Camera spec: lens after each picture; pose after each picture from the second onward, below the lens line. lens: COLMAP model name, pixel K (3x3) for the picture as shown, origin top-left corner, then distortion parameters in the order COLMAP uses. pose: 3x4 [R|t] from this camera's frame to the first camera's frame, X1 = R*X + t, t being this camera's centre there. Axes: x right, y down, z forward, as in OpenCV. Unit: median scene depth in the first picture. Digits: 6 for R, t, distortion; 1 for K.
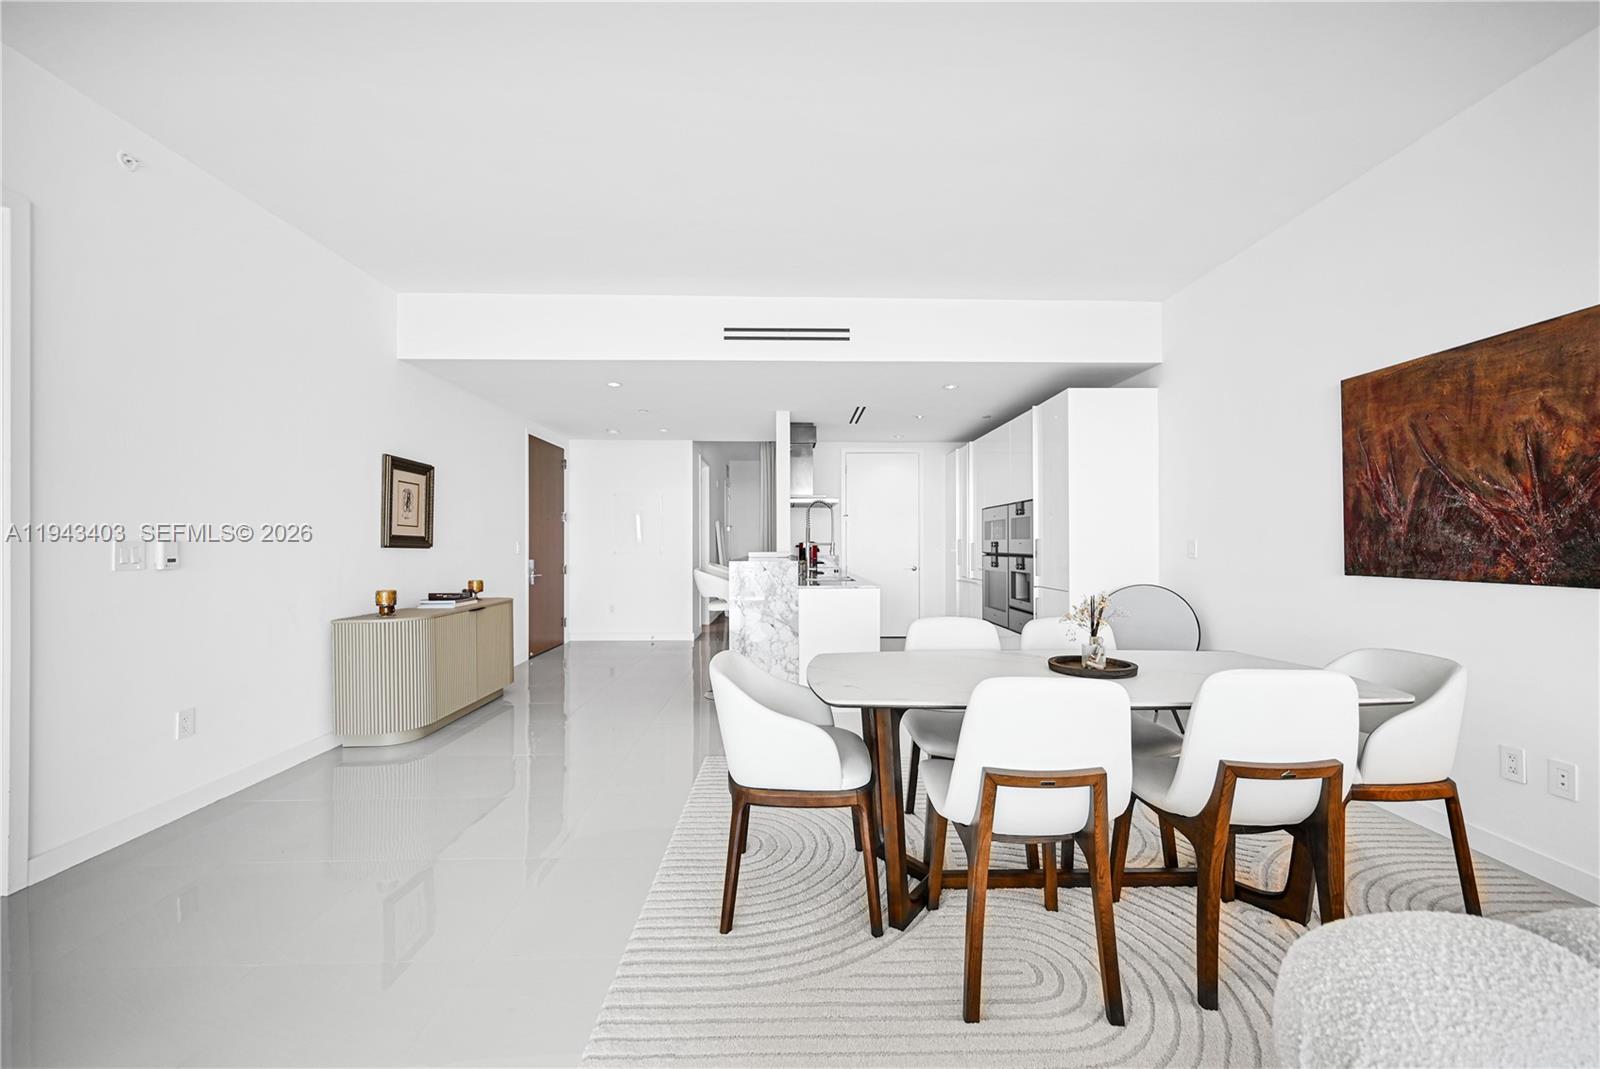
lens RADIAL K [[652.9, 0, 805.5], [0, 652.9, 540.2], [0, 0, 1]] dist [-0.001512, -0.000056]
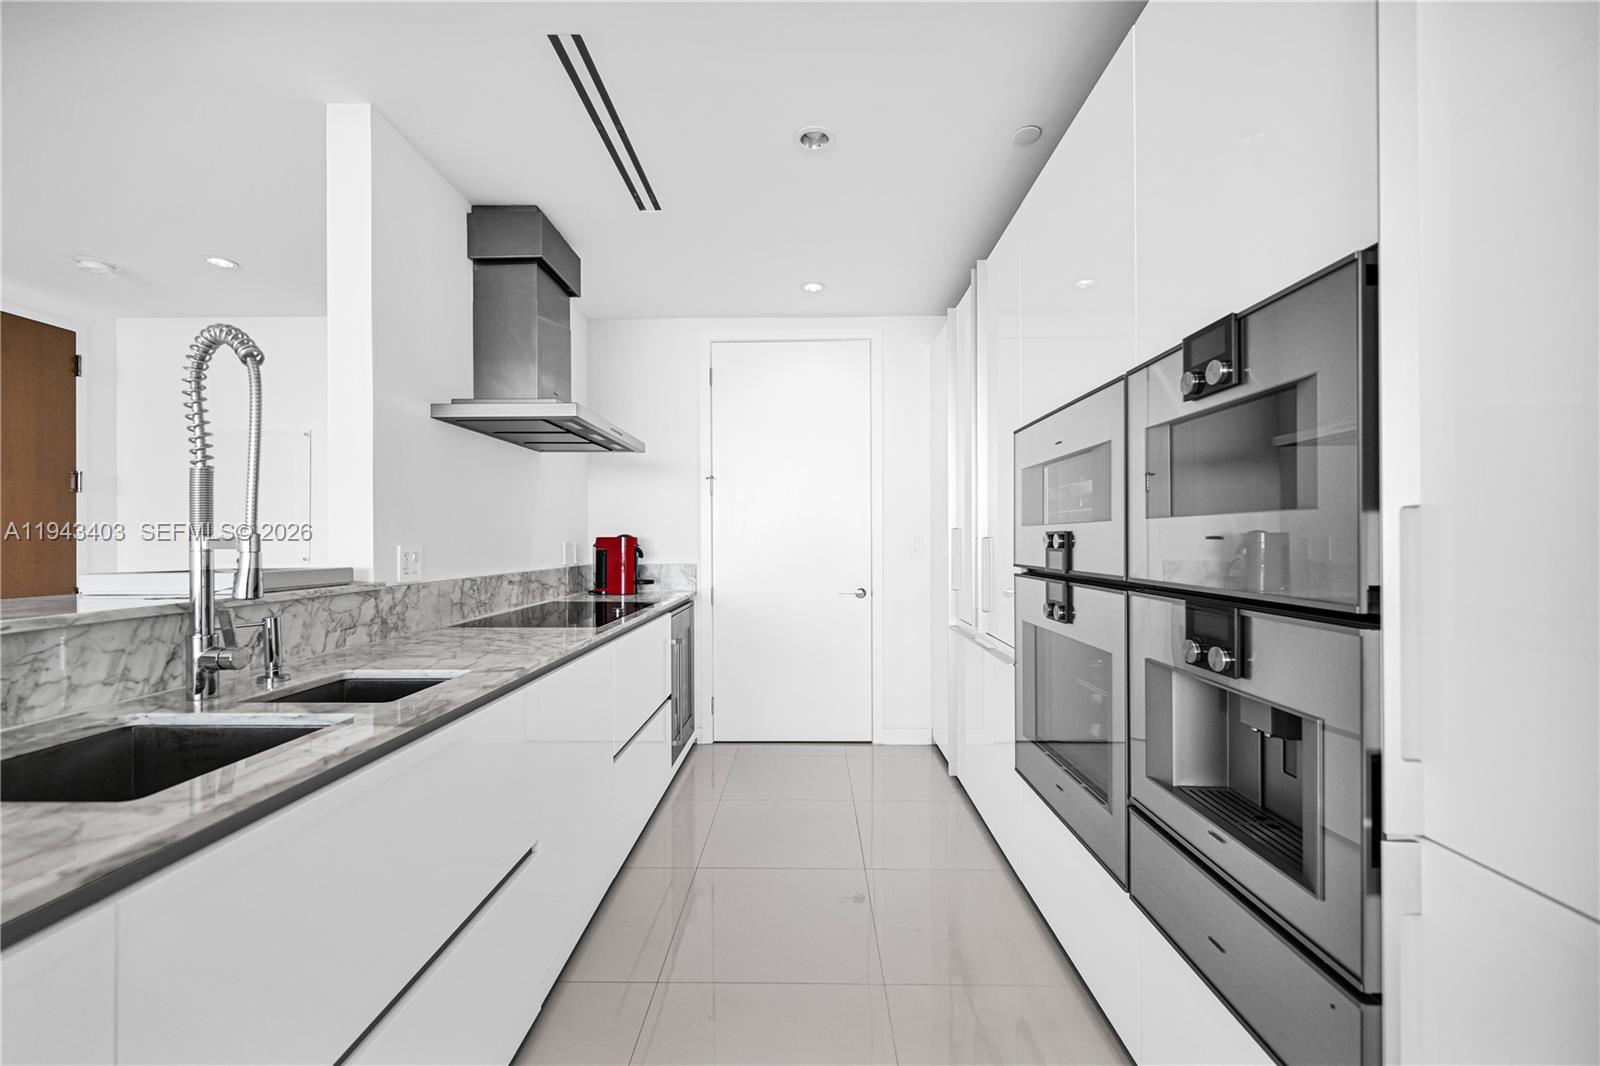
lens RADIAL K [[652.9, 0, 805.5], [0, 652.9, 538.7], [0, 0, 1]] dist [-0.001512, -0.000056]
pose [[0.999631, -0.003526, -0.026933, 0.210506], [0.003679, 0.999977, 0.005646, 0.003632], [0.026912, -0.005743, 0.999621, 0.805819]]
